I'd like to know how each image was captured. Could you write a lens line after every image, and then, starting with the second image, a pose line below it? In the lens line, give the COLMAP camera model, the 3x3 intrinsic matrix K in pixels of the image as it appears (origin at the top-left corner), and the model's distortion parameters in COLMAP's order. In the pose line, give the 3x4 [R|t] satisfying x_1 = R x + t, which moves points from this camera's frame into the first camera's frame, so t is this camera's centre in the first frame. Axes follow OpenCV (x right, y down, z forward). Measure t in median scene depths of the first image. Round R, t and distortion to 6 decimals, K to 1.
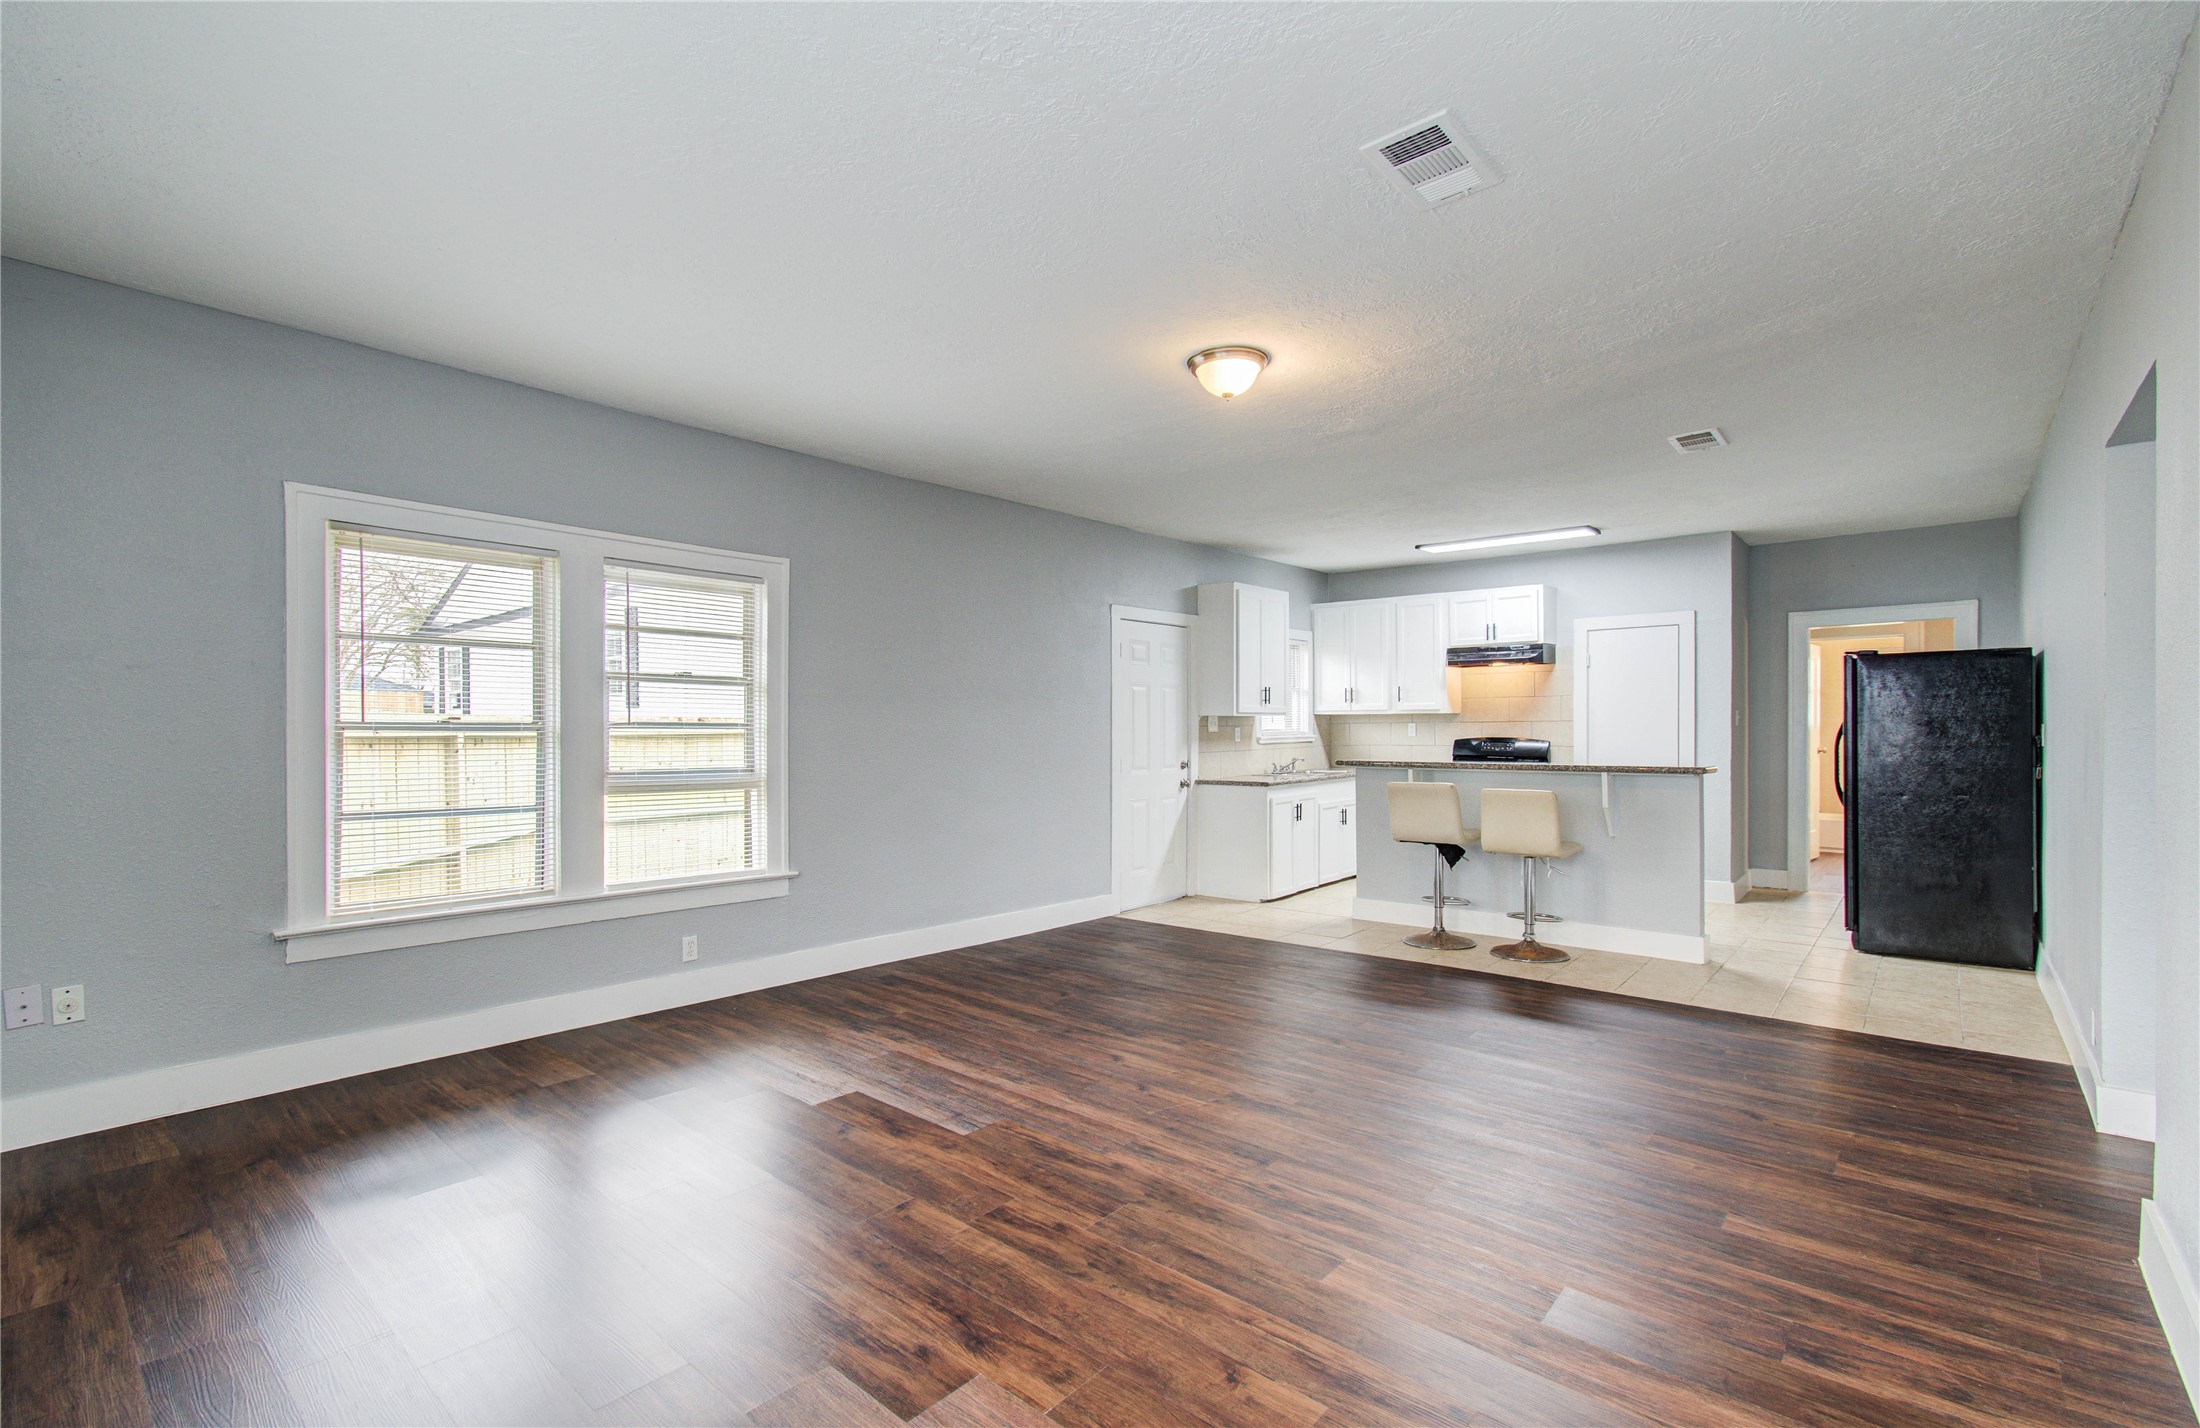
lens RADIAL K [[977.3, 0, 1102.5], [0, 977.3, 709.5], [0, 0, 1]] dist [-0.012360, -0.000071]
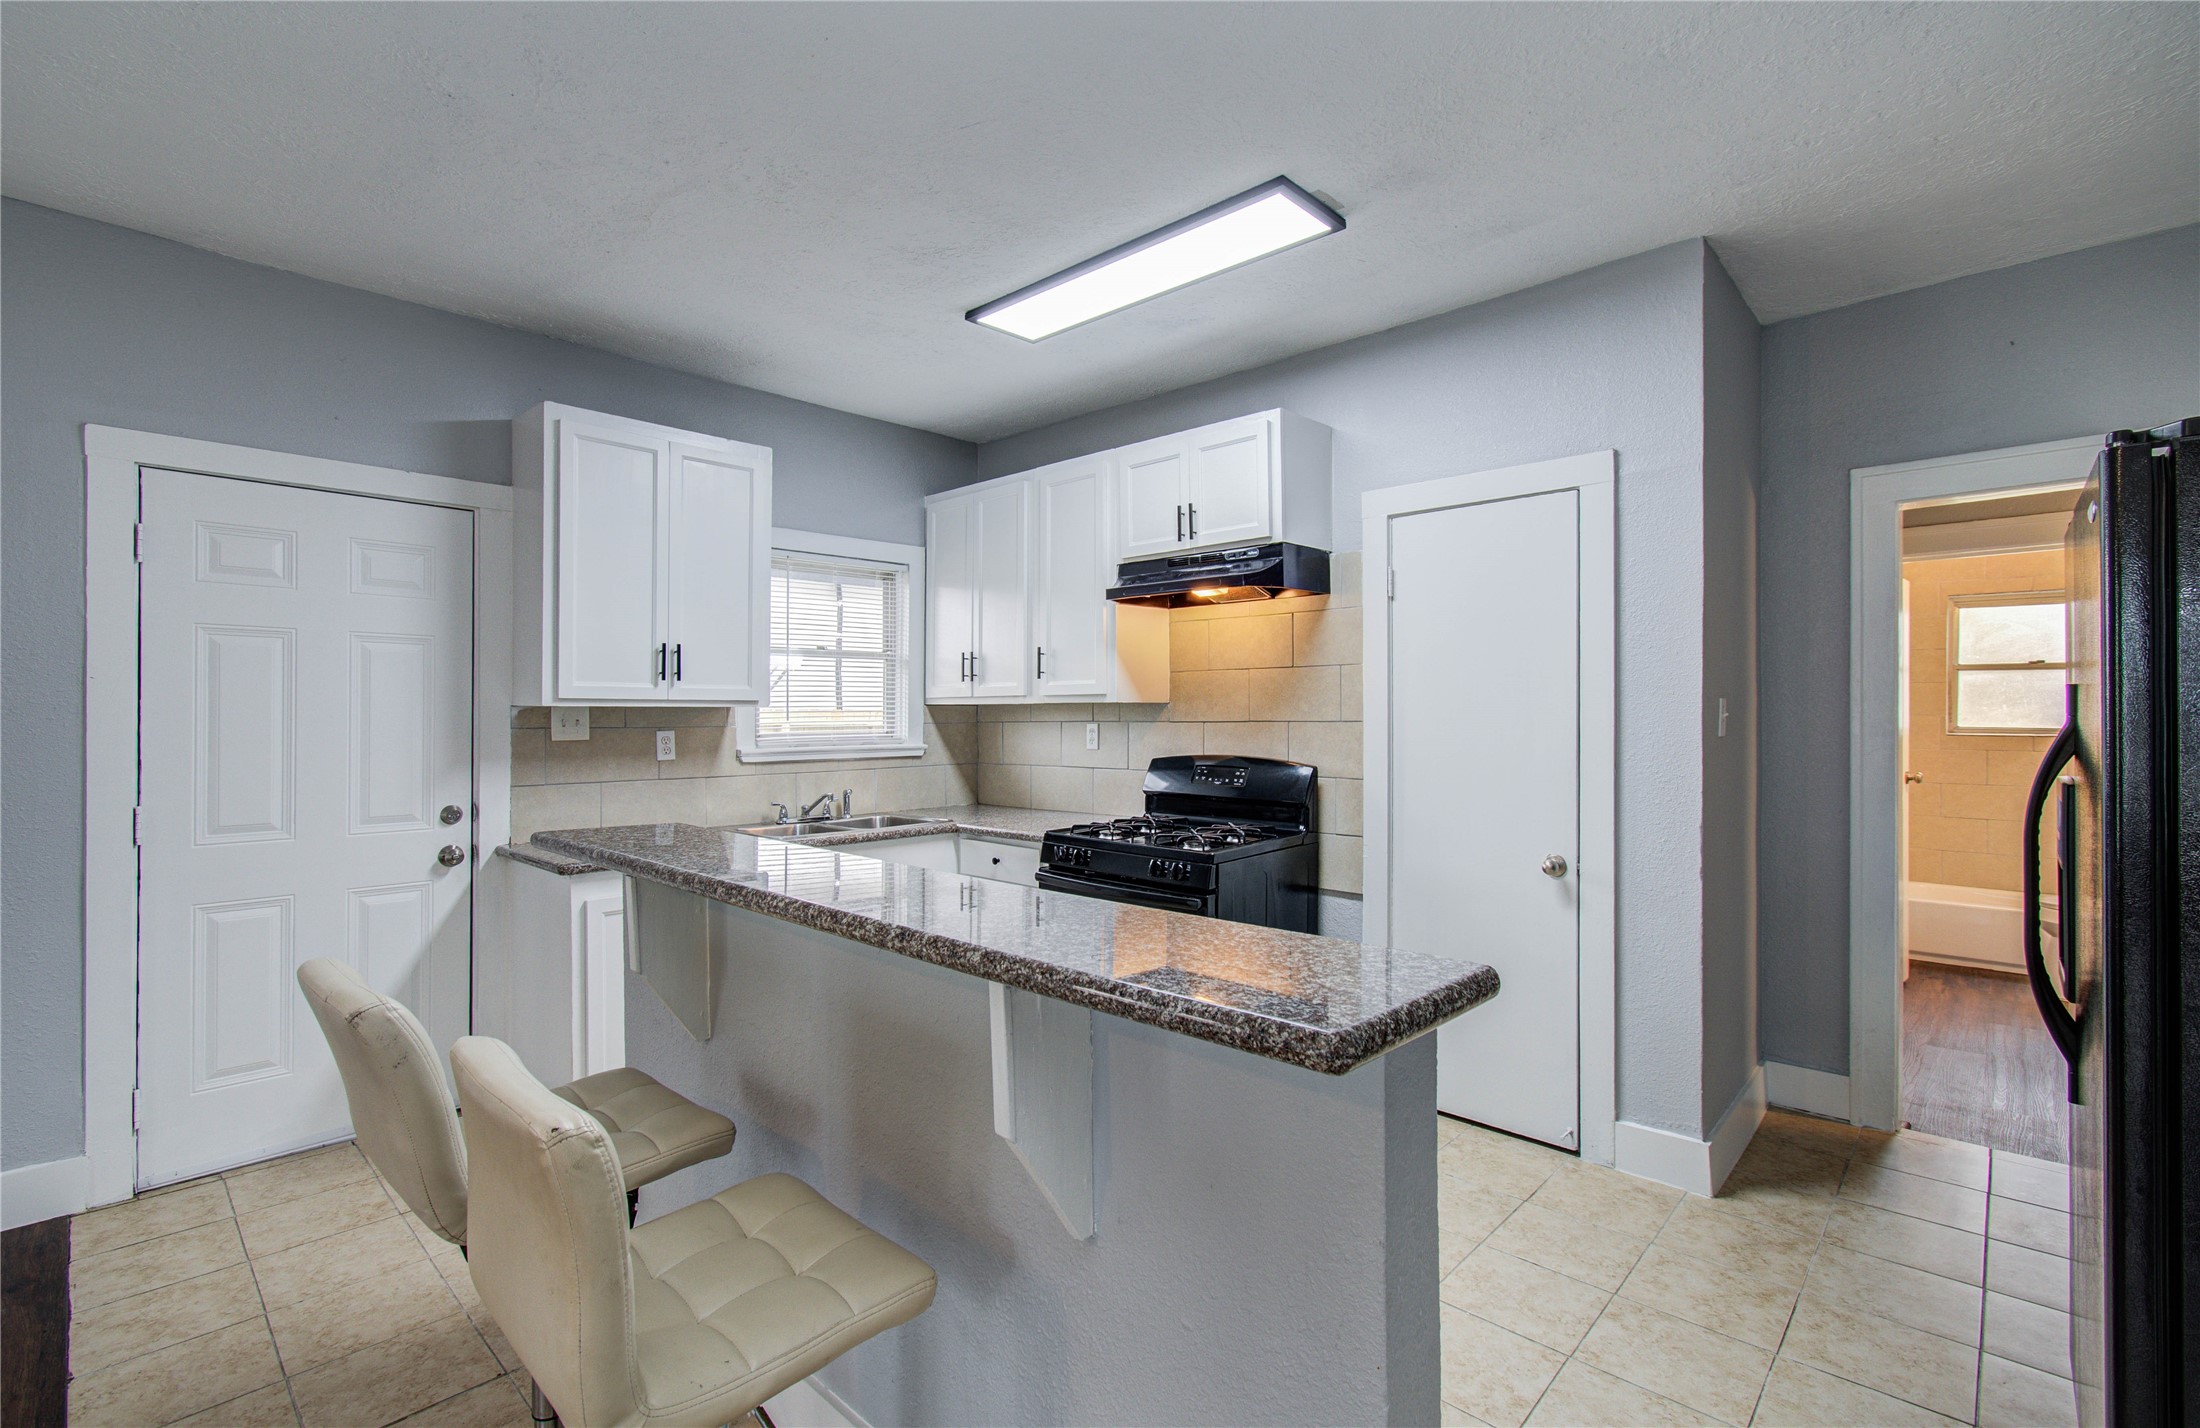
lens RADIAL K [[1000.9, 0, 1100.0], [0, 1000.9, 714.0], [0, 0, 1]] dist [-0.017671, 0.000399]
pose [[0.999410, 0.002402, -0.034271, 0.394745], [-0.001985, 0.999924, 0.012195, 0.004096], [0.034298, -0.012119, 0.999338, 0.562051]]
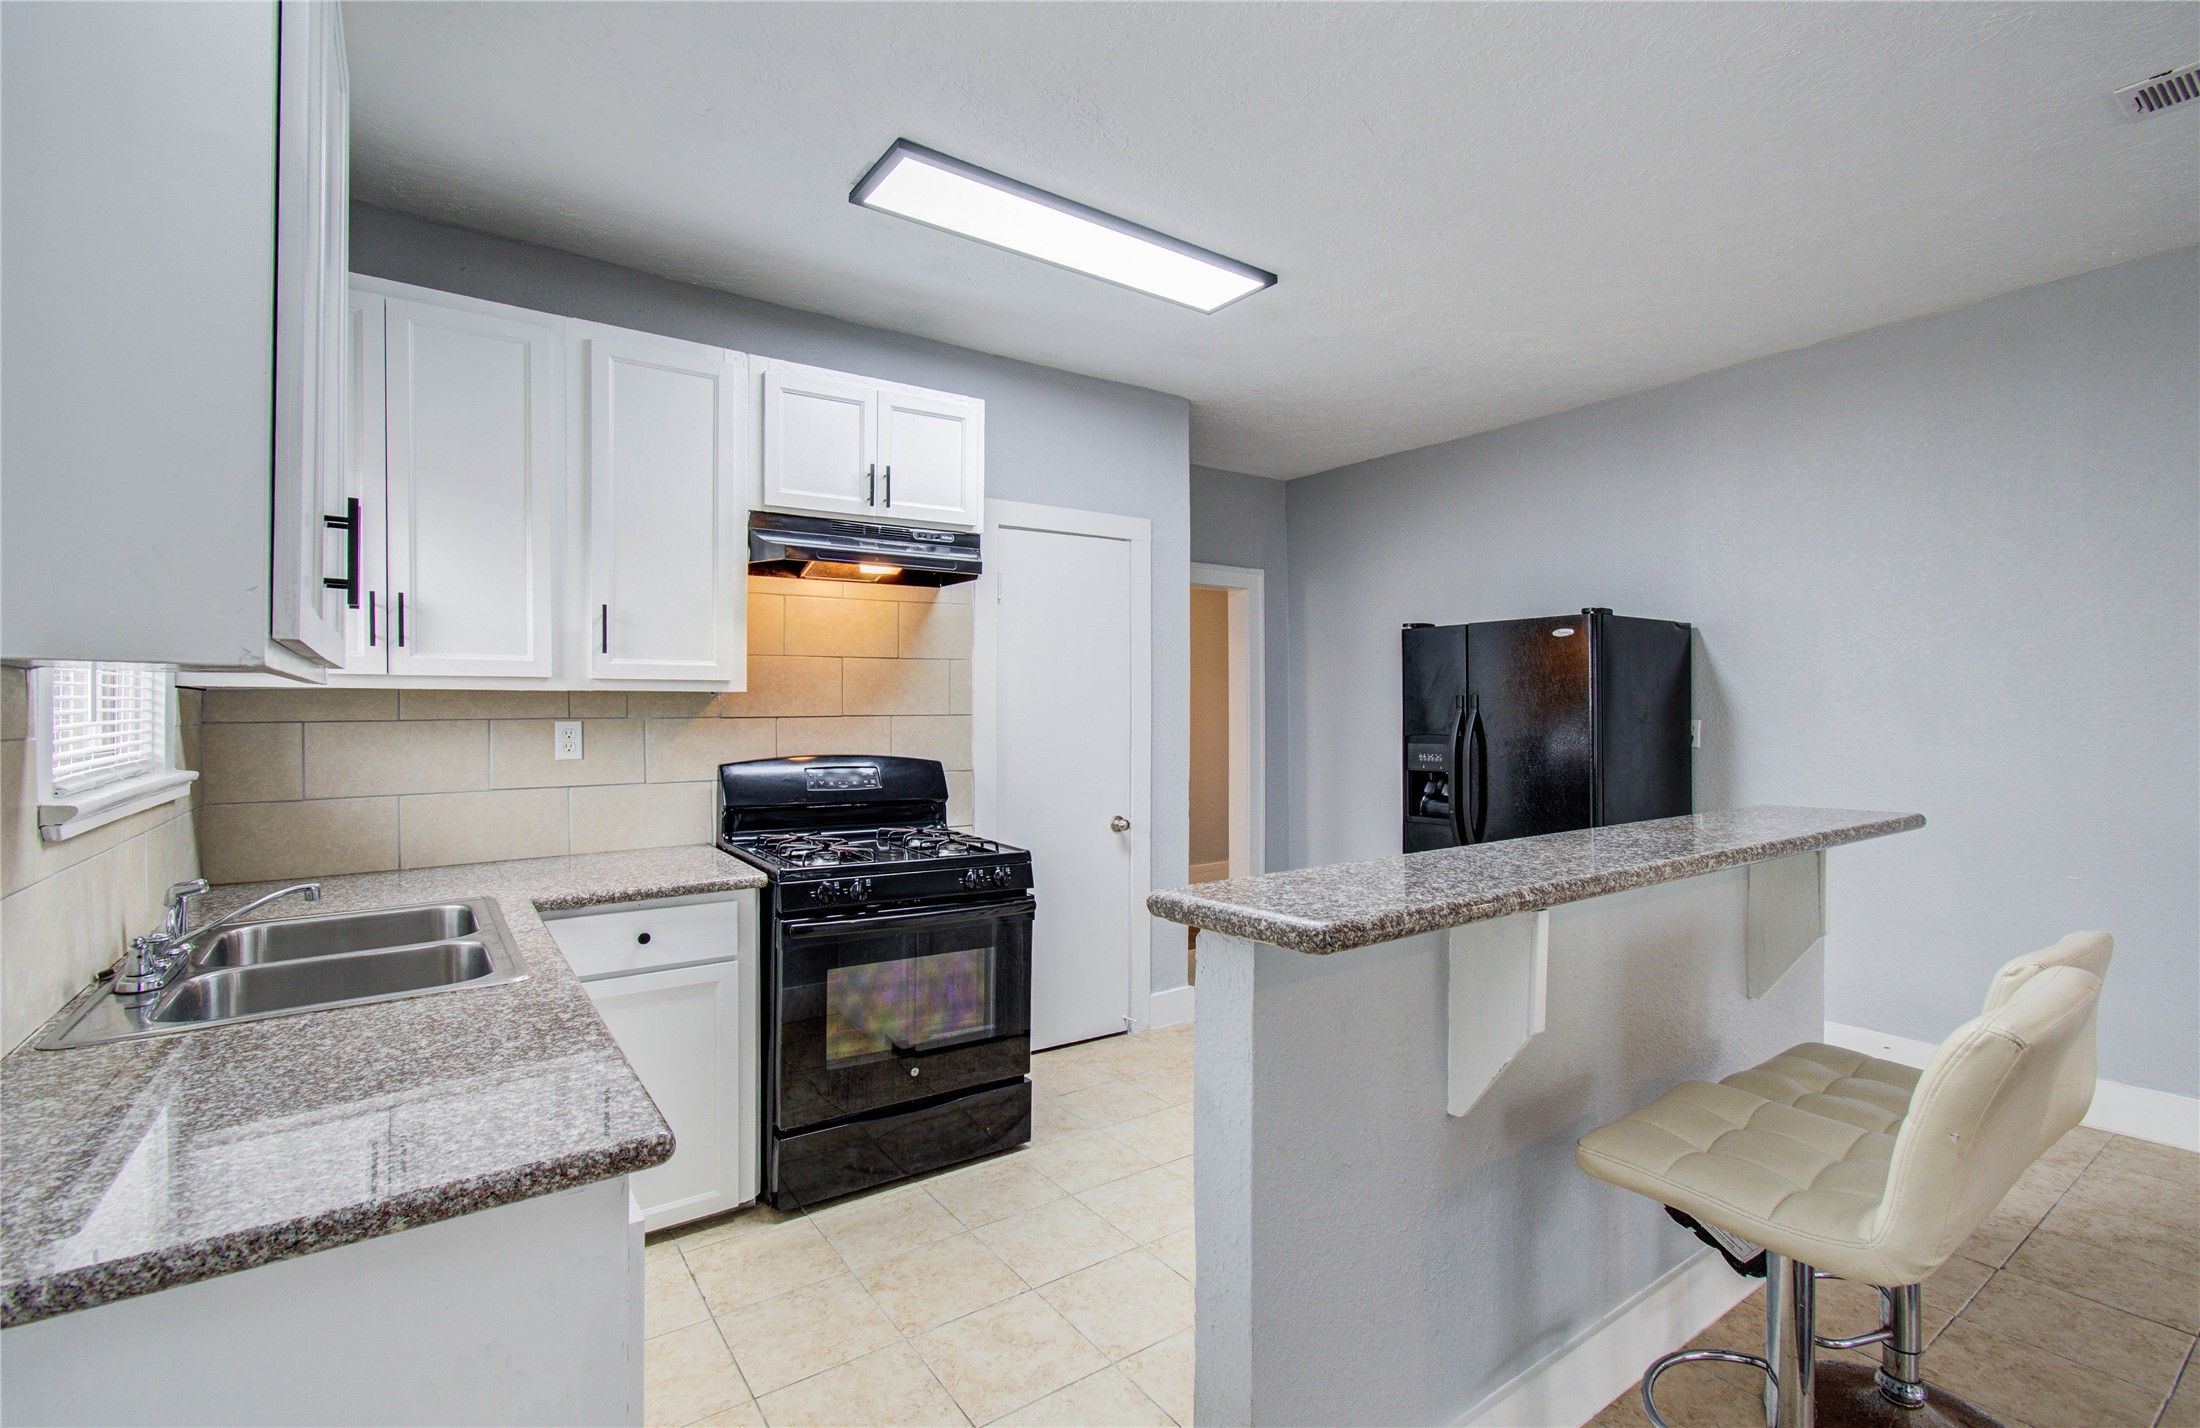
lens RADIAL K [[977.3, 0, 1102.5], [0, 977.3, 709.5], [0, 0, 1]] dist [-0.012360, -0.000071]
pose [[0.230887, 0.005624, 0.972964, 0.039879], [-0.011737, 0.999927, -0.002995, 0.011173], [-0.972910, -0.010728, 0.230936, 0.866982]]
